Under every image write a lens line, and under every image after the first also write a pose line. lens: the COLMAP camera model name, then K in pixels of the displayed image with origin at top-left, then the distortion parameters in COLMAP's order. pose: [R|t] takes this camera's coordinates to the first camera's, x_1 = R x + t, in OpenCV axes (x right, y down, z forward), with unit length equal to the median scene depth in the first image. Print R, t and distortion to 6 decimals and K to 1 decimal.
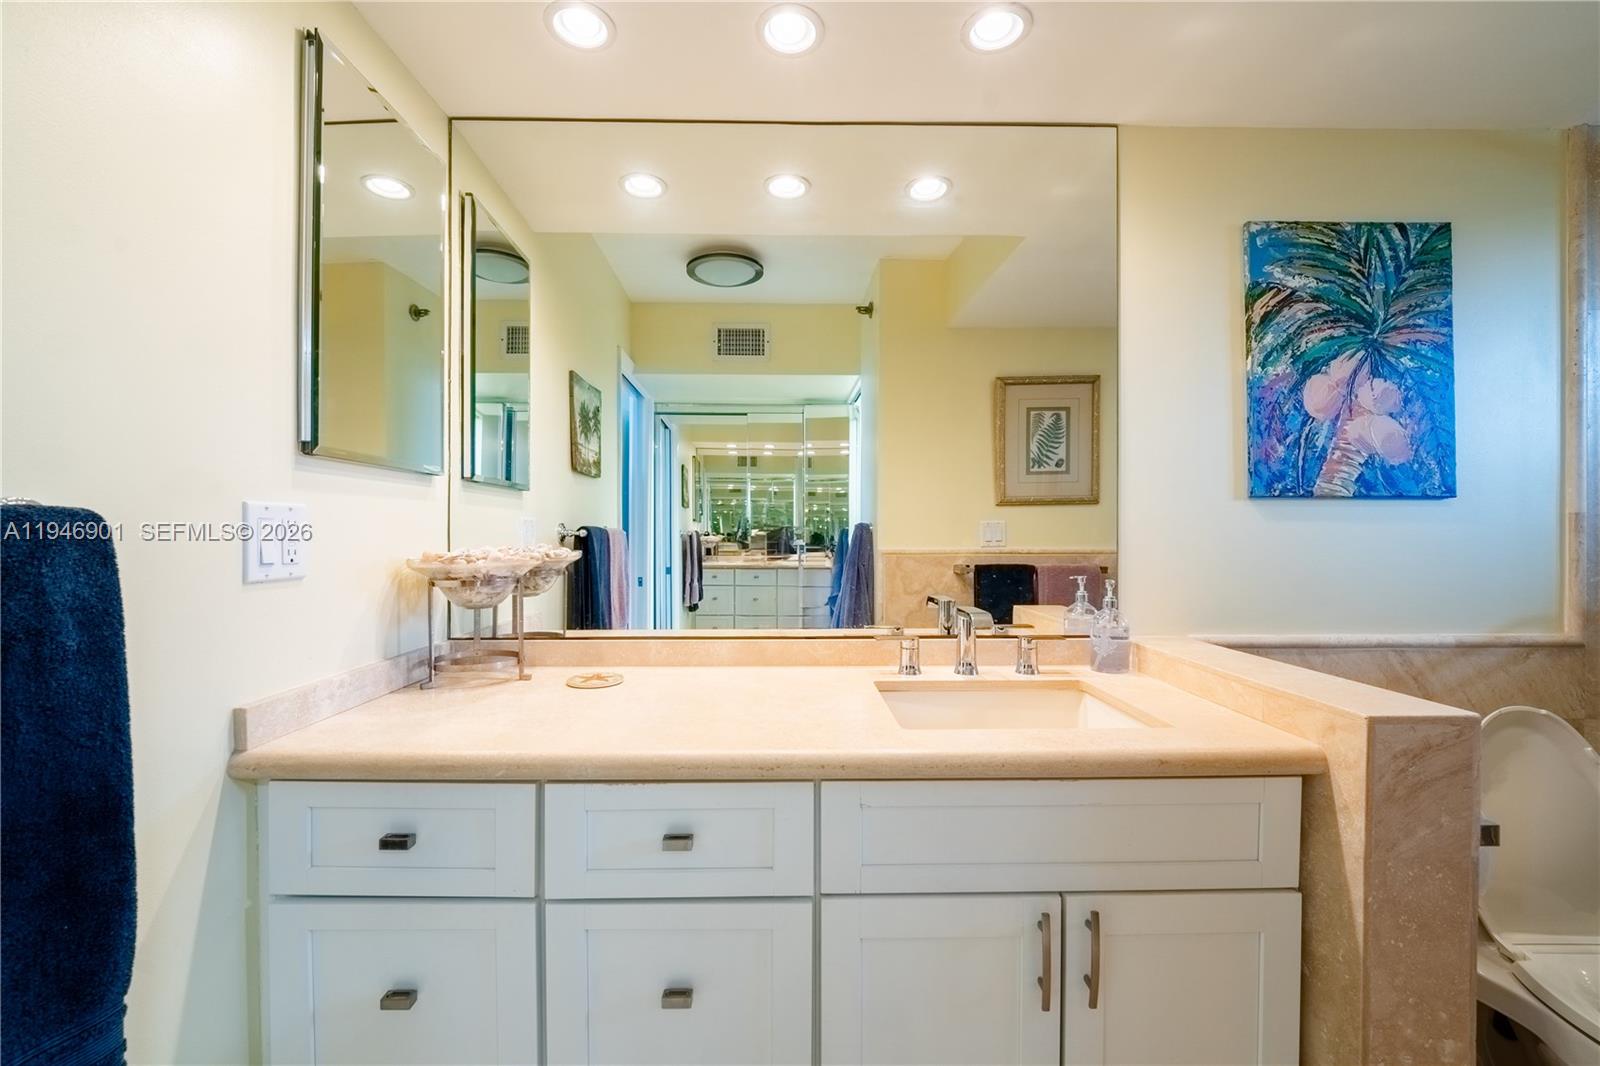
lens RADIAL K [[652.7, 0, 787.8], [0, 652.7, 534.9], [0, 0, 1]] dist [-0.004574, -0.004395]
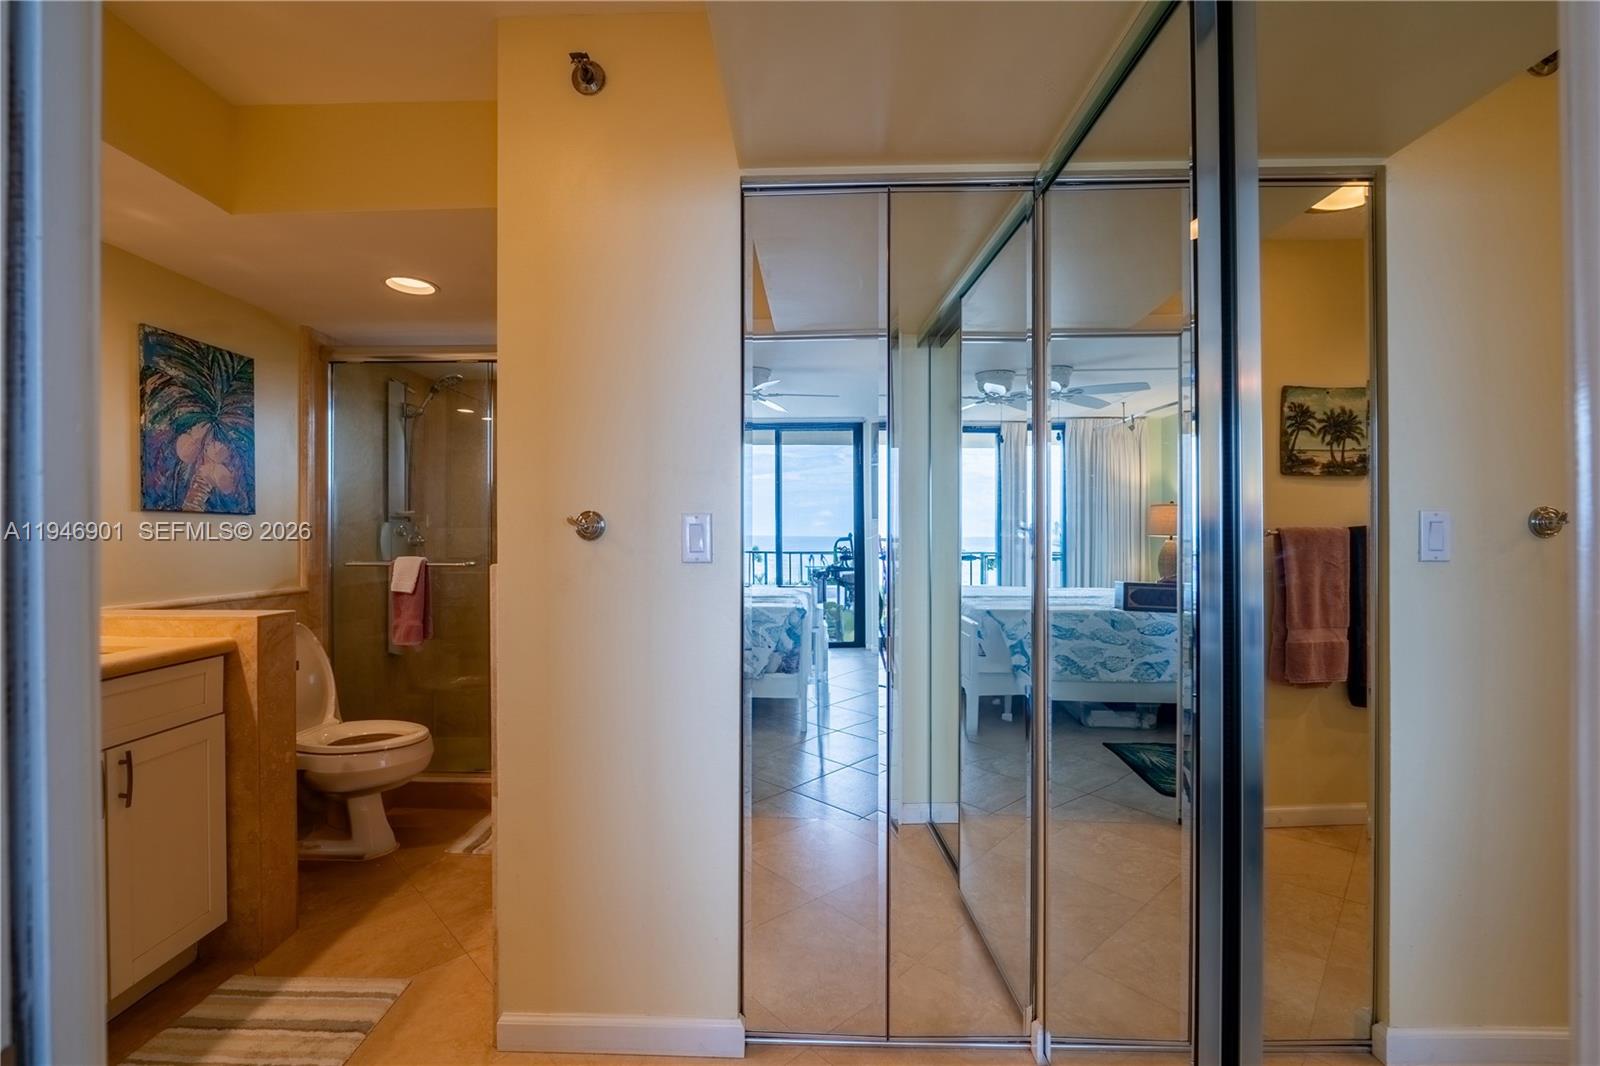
lens RADIAL K [[675.2, 0, 771.7], [0, 675.2, 535.2], [0, 0, 1]] dist [-0.002461, -0.006081]
pose [[0.029126, 0.000317, 0.999576, -0.773395], [0.003989, 0.999992, -0.000433, 0.005601], [-0.999568, 0.004000, 0.029124, -0.472448]]
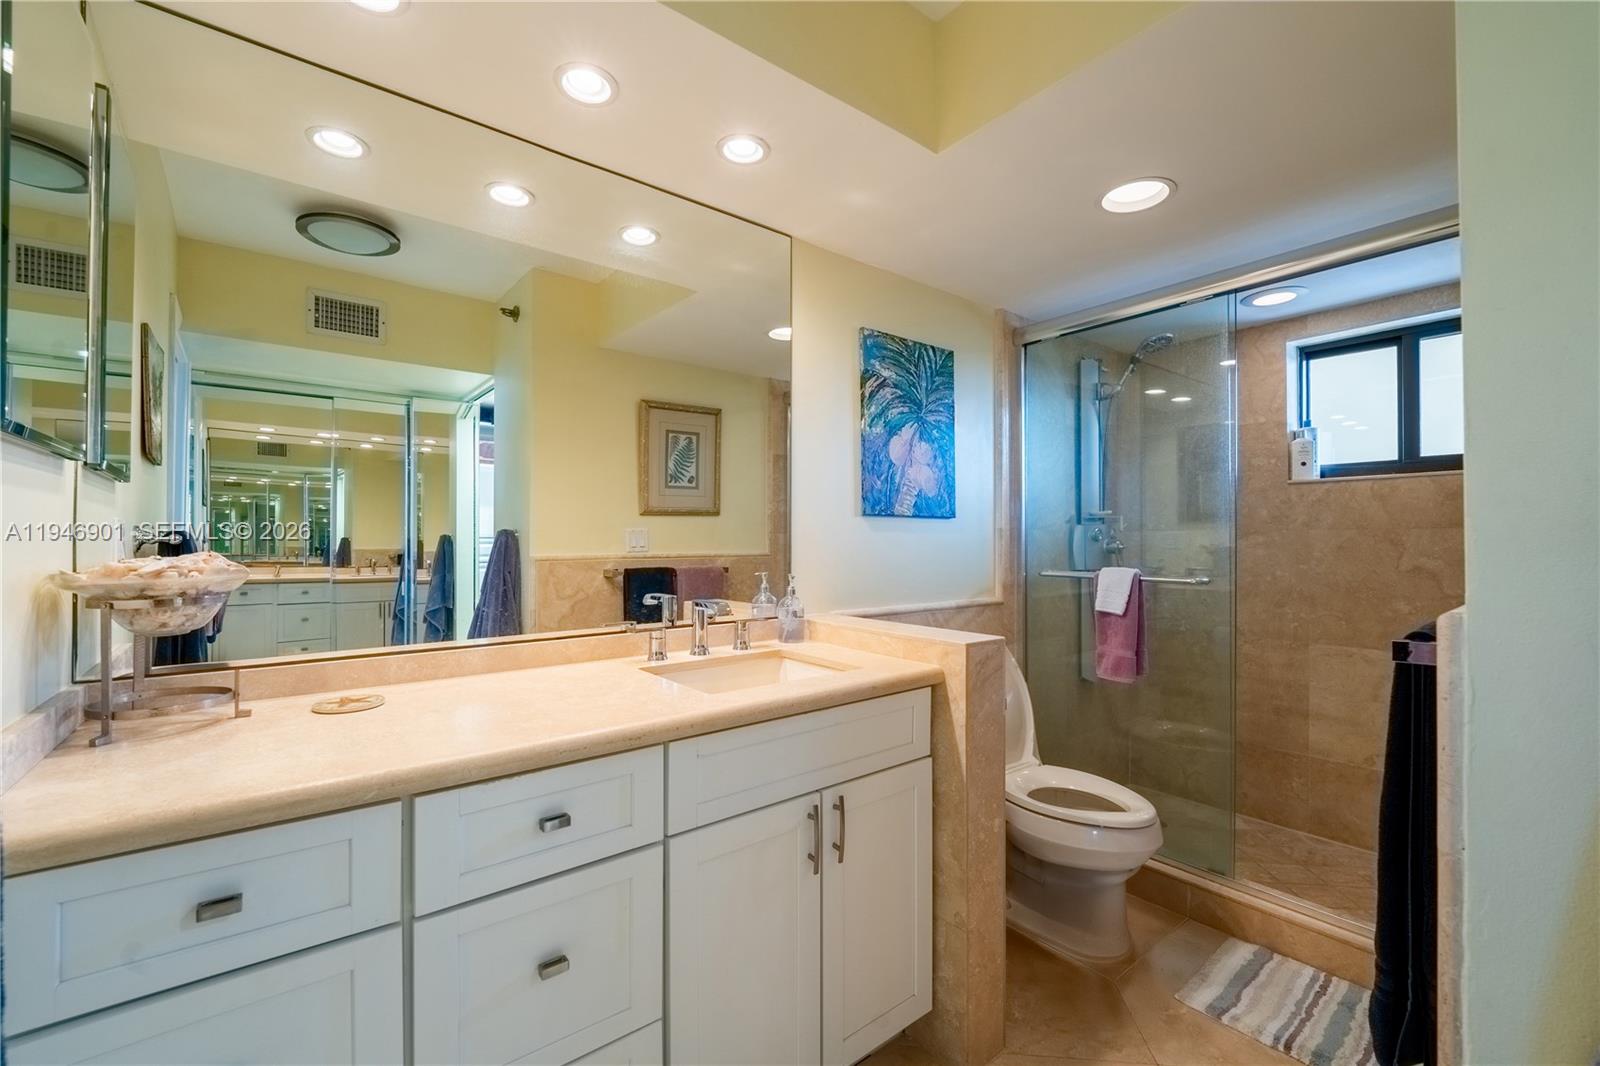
lens RADIAL K [[652.7, 0, 787.8], [0, 652.7, 534.9], [0, 0, 1]] dist [-0.004574, -0.004395]
pose [[0.794470, 0.004915, 0.607284, -0.319318], [0.001938, 0.999942, -0.010628, 0.002345], [-0.607300, 0.009620, 0.794414, -0.064189]]
